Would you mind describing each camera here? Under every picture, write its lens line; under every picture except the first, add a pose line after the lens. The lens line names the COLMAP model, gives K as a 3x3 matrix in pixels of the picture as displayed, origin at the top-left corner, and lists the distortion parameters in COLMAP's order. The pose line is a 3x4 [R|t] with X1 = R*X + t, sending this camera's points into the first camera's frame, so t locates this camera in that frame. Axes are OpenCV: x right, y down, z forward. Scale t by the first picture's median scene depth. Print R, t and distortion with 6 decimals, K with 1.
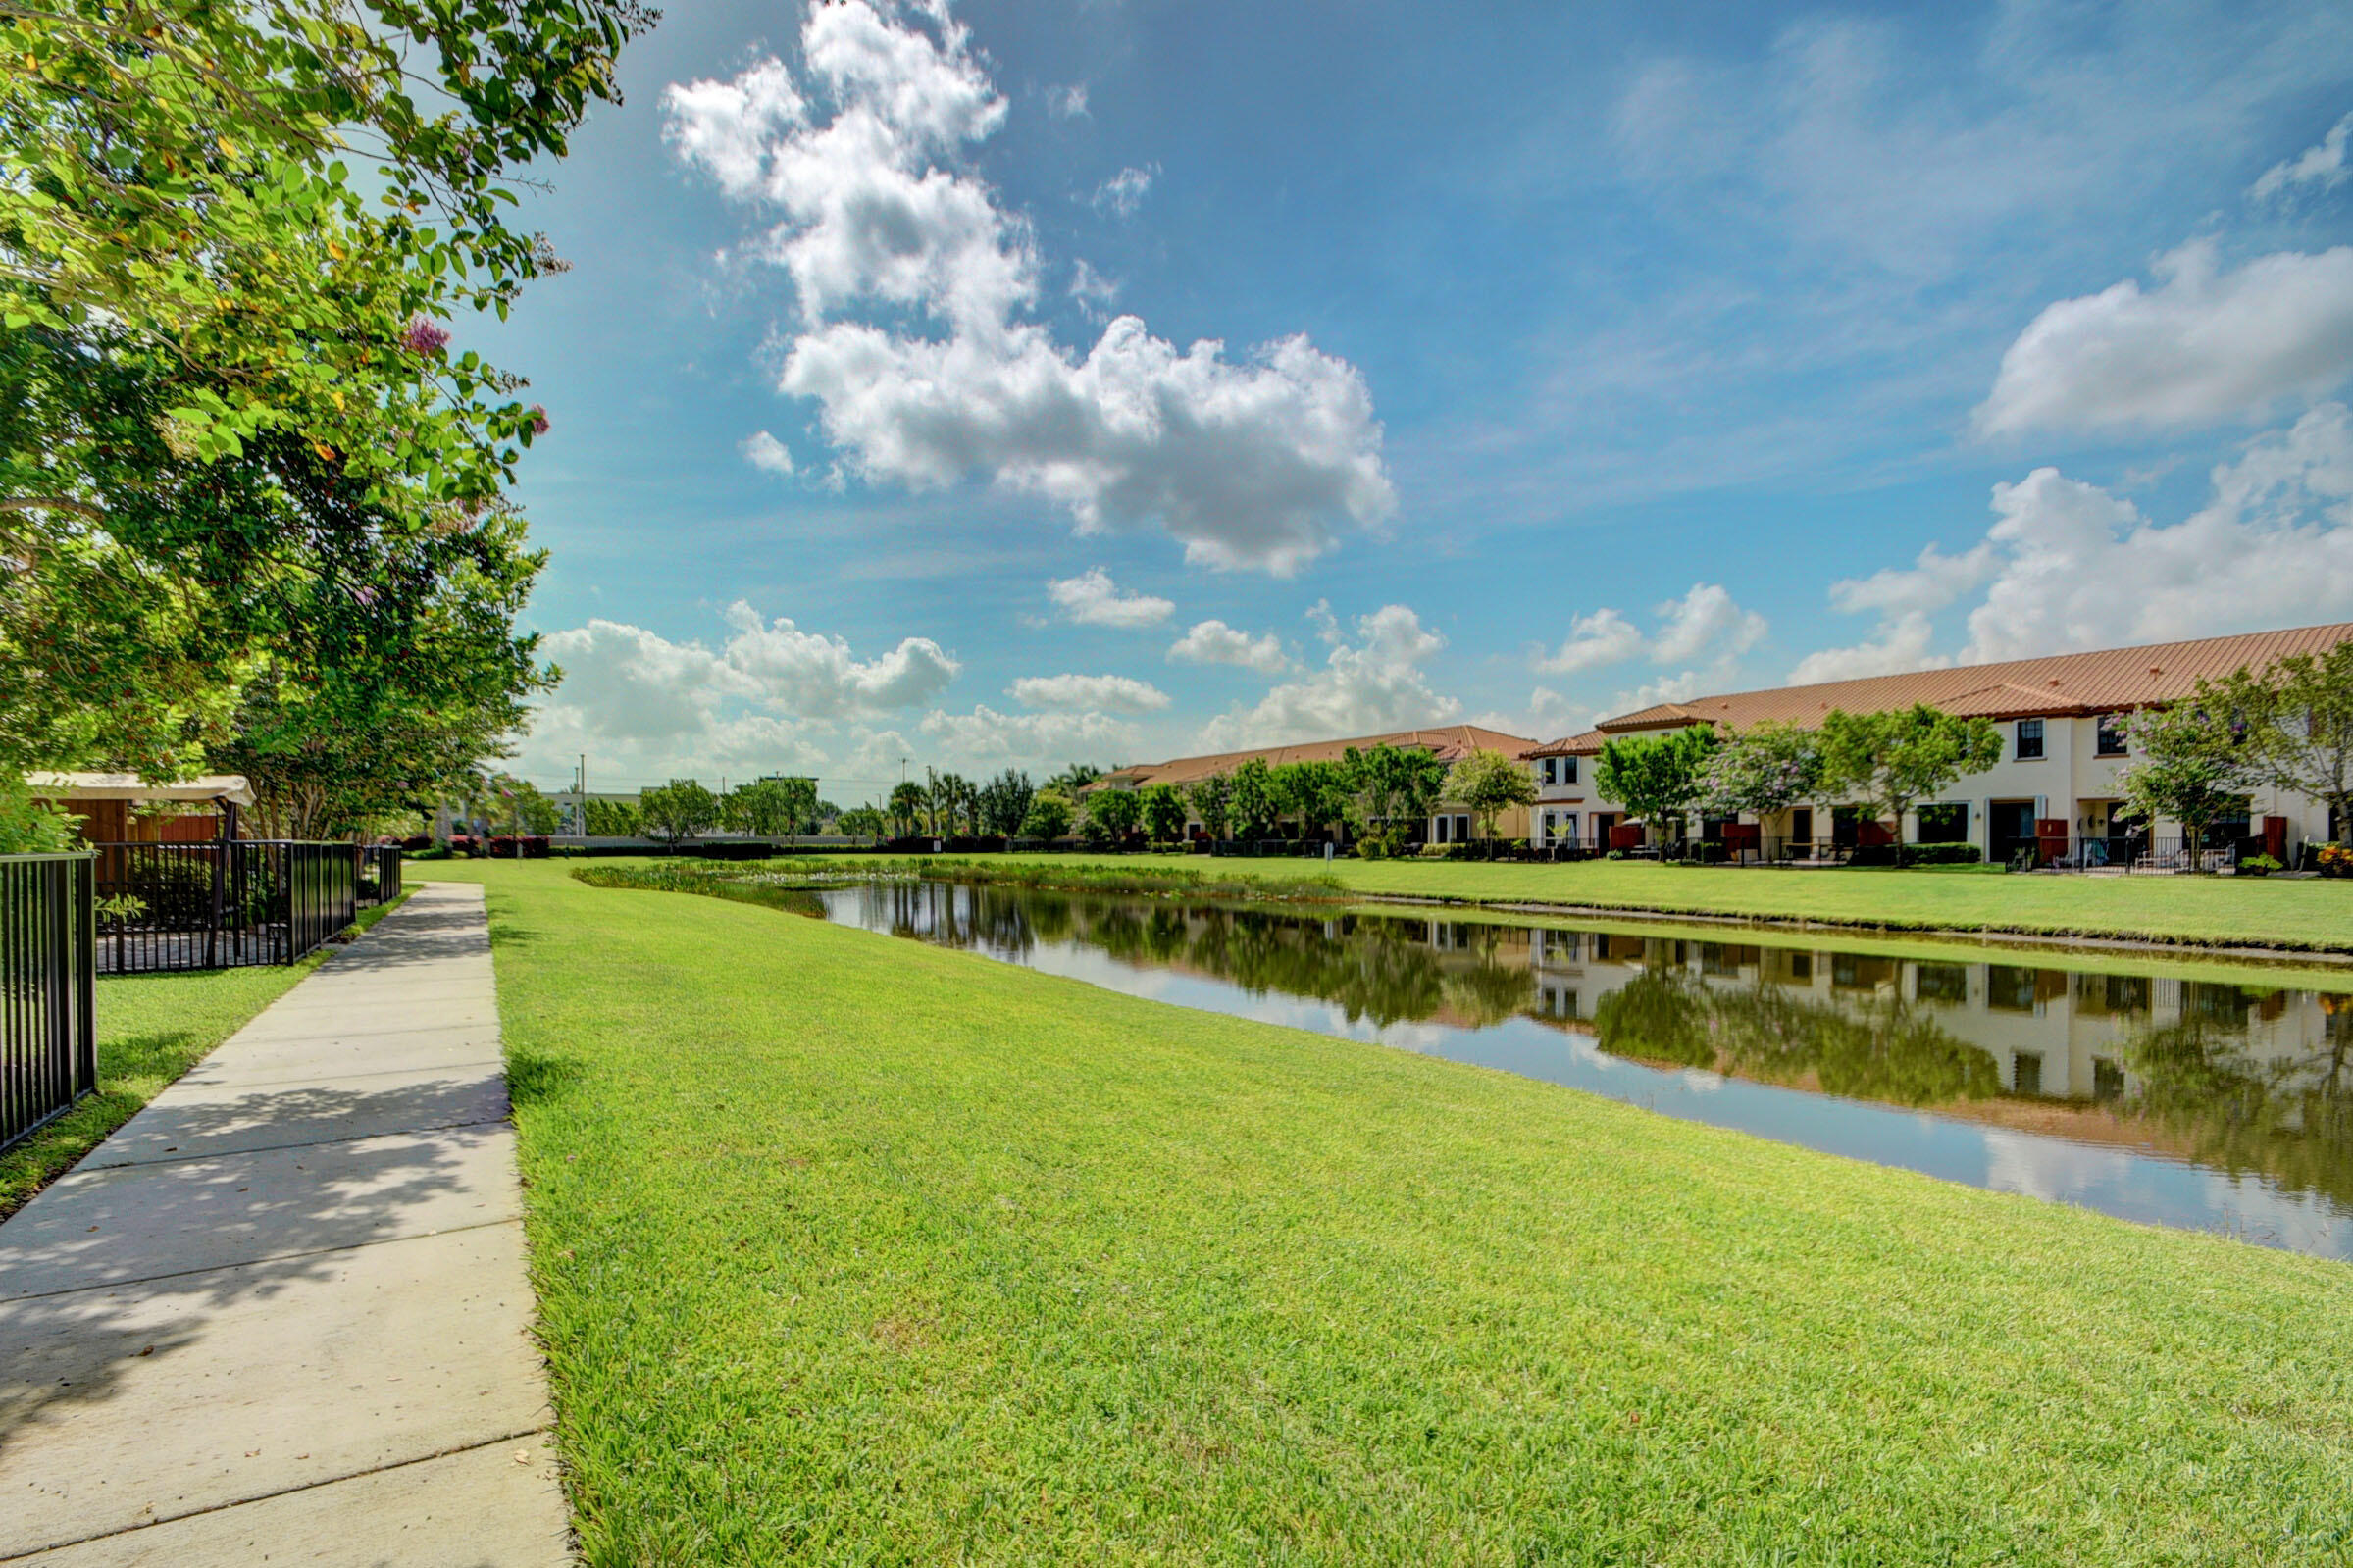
lens RADIAL K [[1033.2, 0, 1163.6], [0, 1033.2, 853.4], [0, 0, 1]] dist [0.011101, -0.015728]
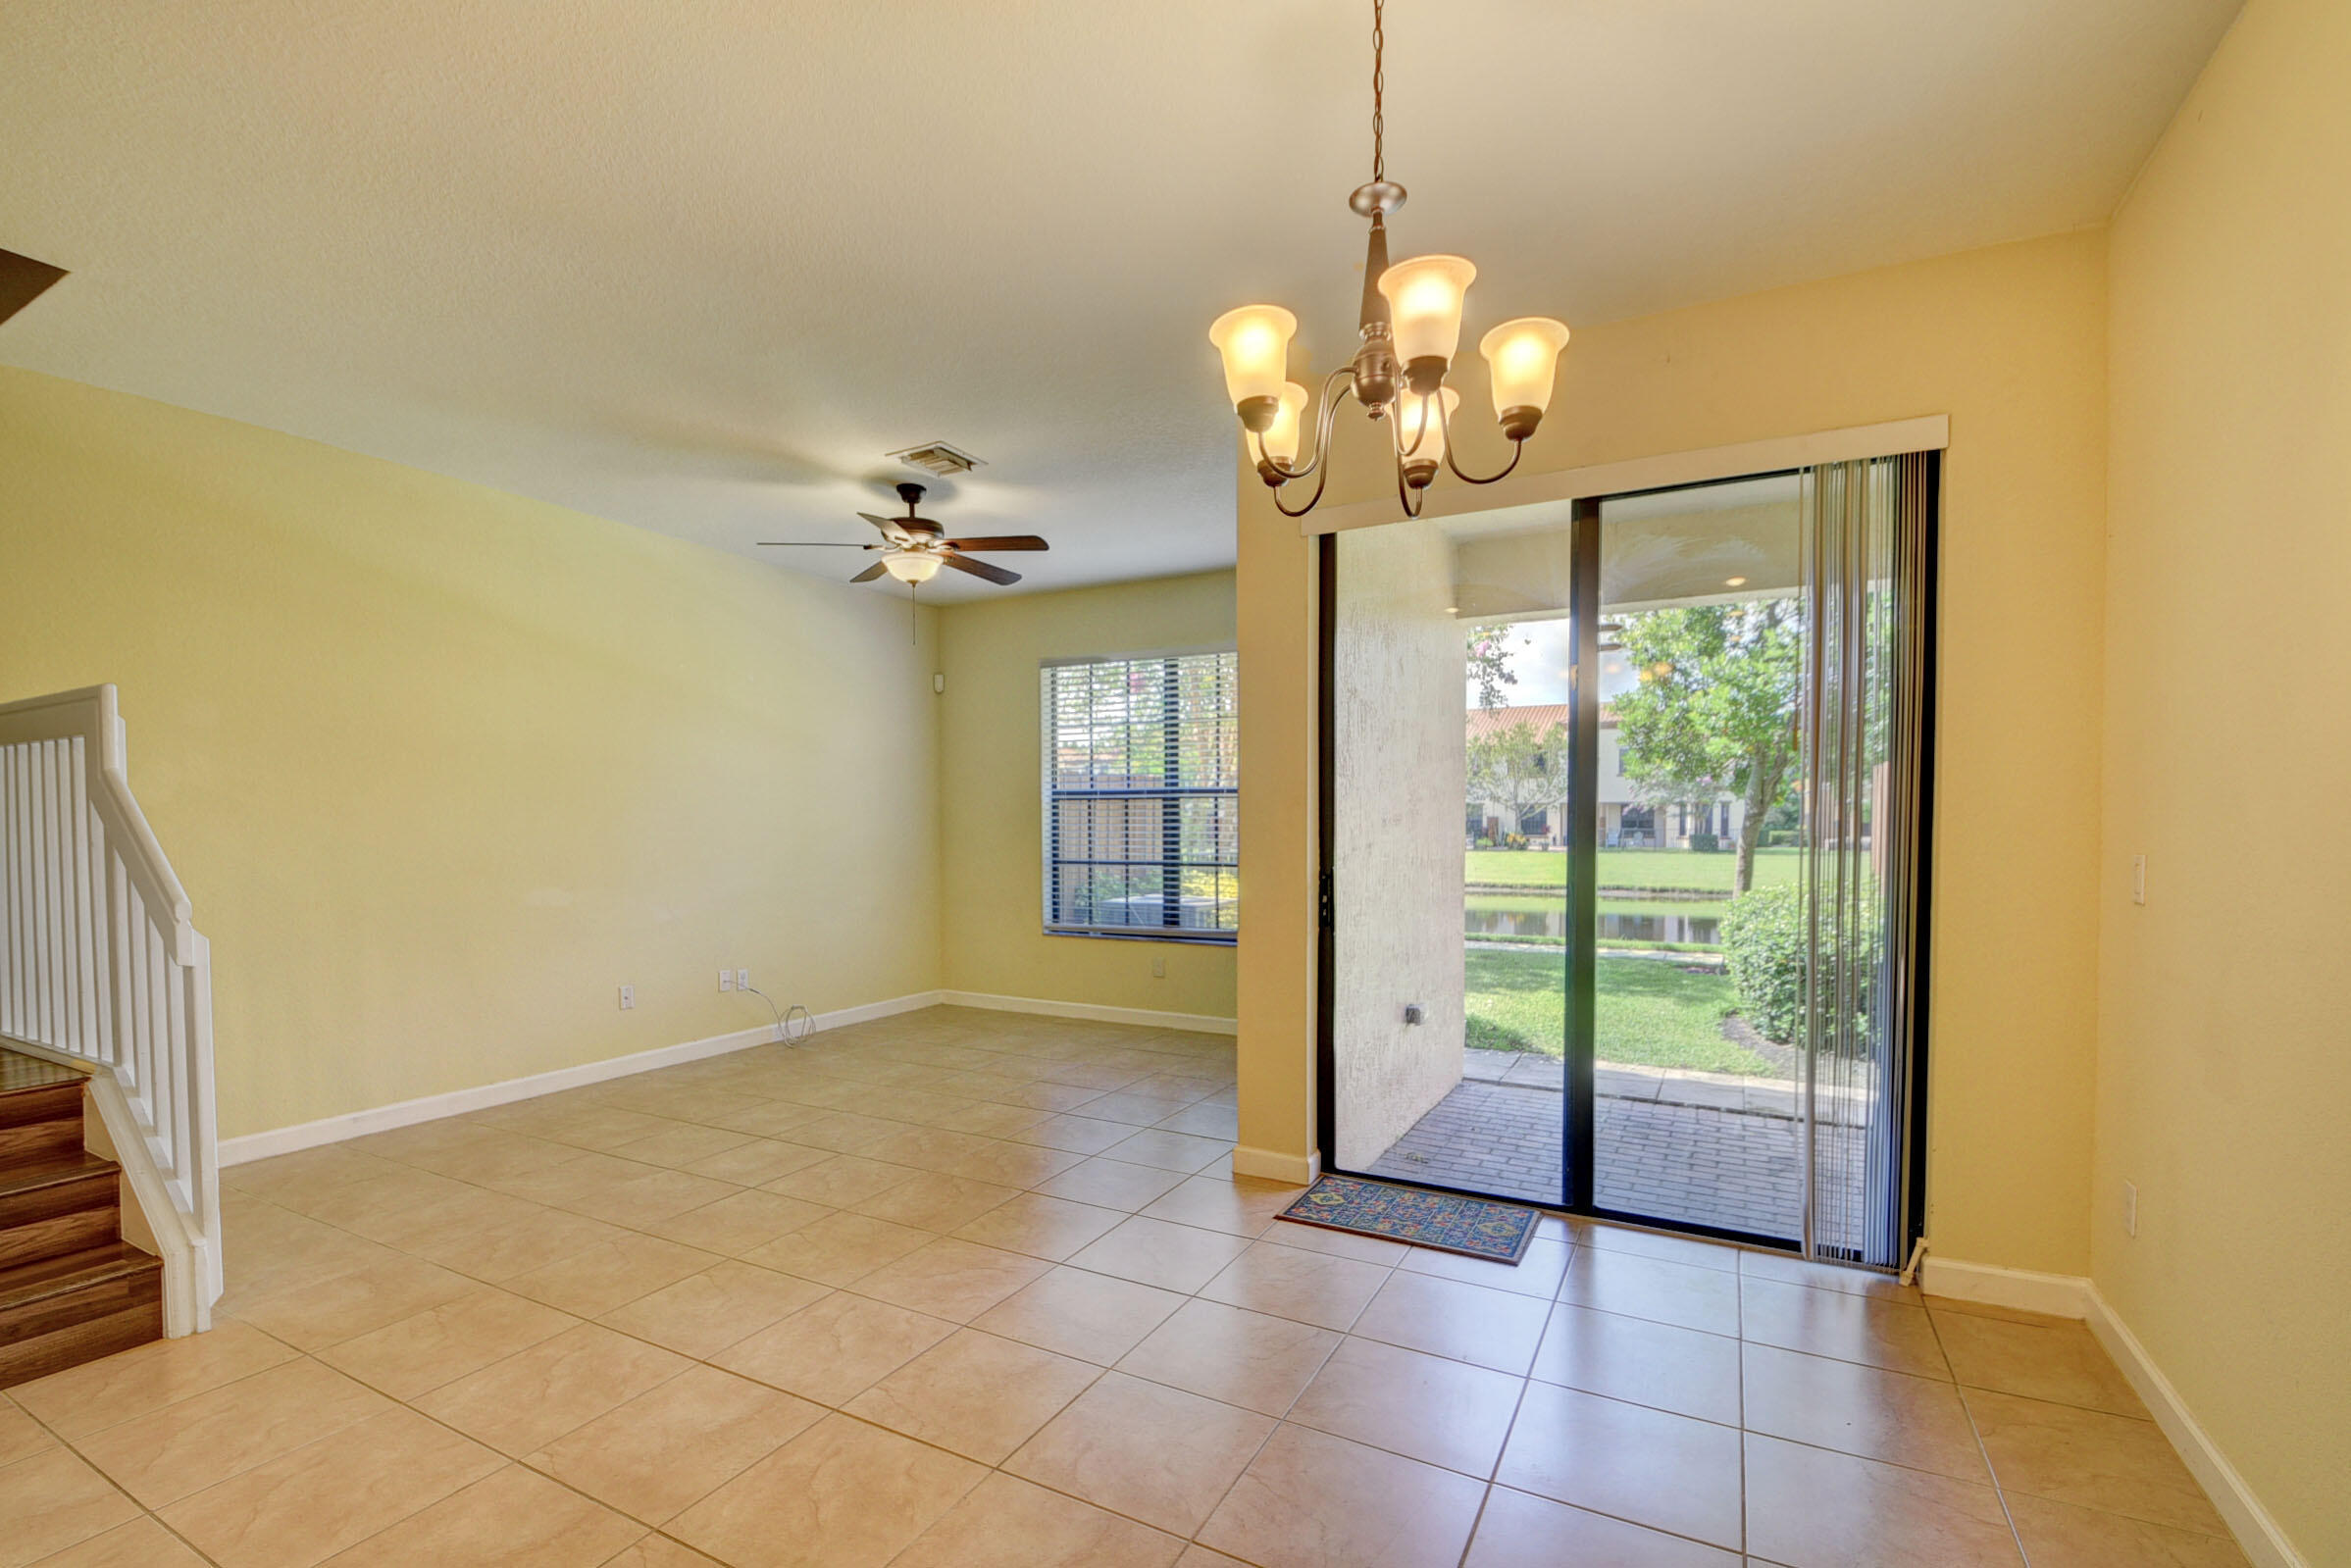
lens RADIAL K [[1034.0, 0, 1170.4], [0, 1034.0, 850.5], [0, 0, 1]] dist [0.012928, -0.023820]
pose [[0.879067, -0.009676, 0.476600, -0.217171], [0.004169, 0.999912, 0.012611, -0.001833], [-0.476680, -0.009100, 0.879030, -0.258006]]
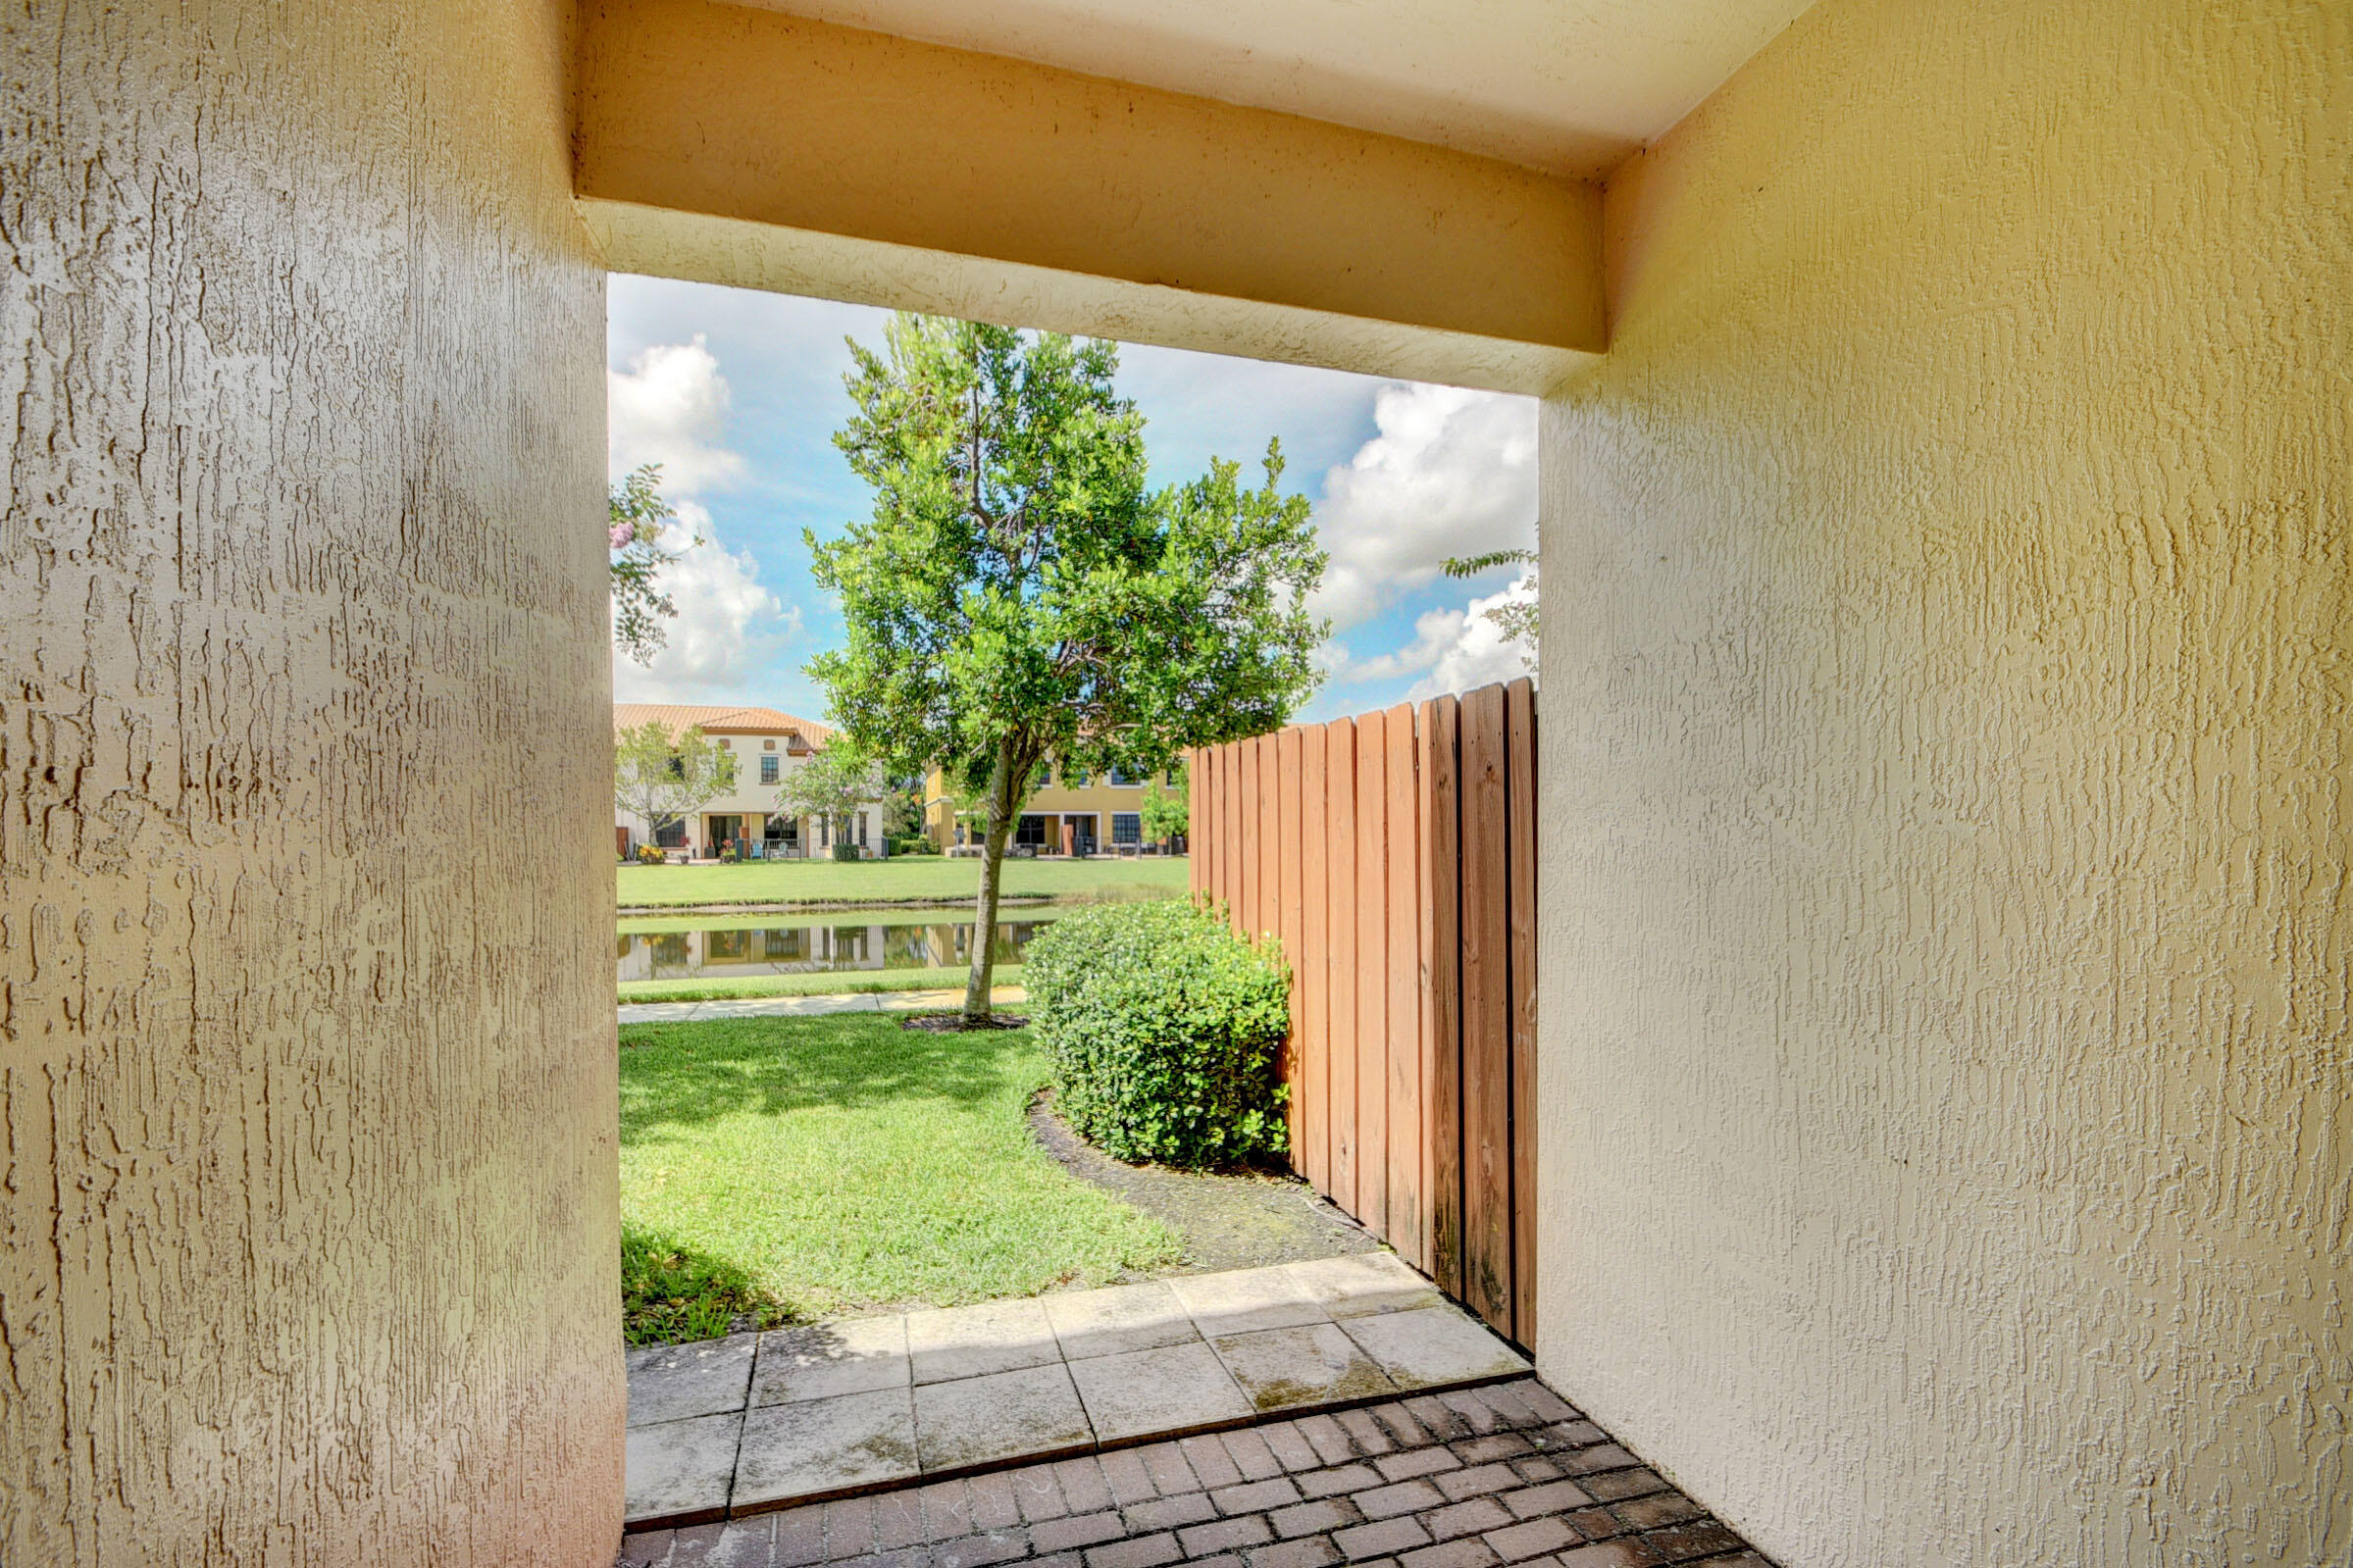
lens RADIAL K [[1035.0, 0, 1158.8], [0, 1035.0, 851.3], [0, 0, 1]] dist [-0.000178, -0.000075]
pose [[0.287300, -0.016036, 0.957706, -0.157251], [0.017166, 0.999785, 0.011591, -0.002262], [-0.957687, 0.013110, 0.287514, -0.195171]]
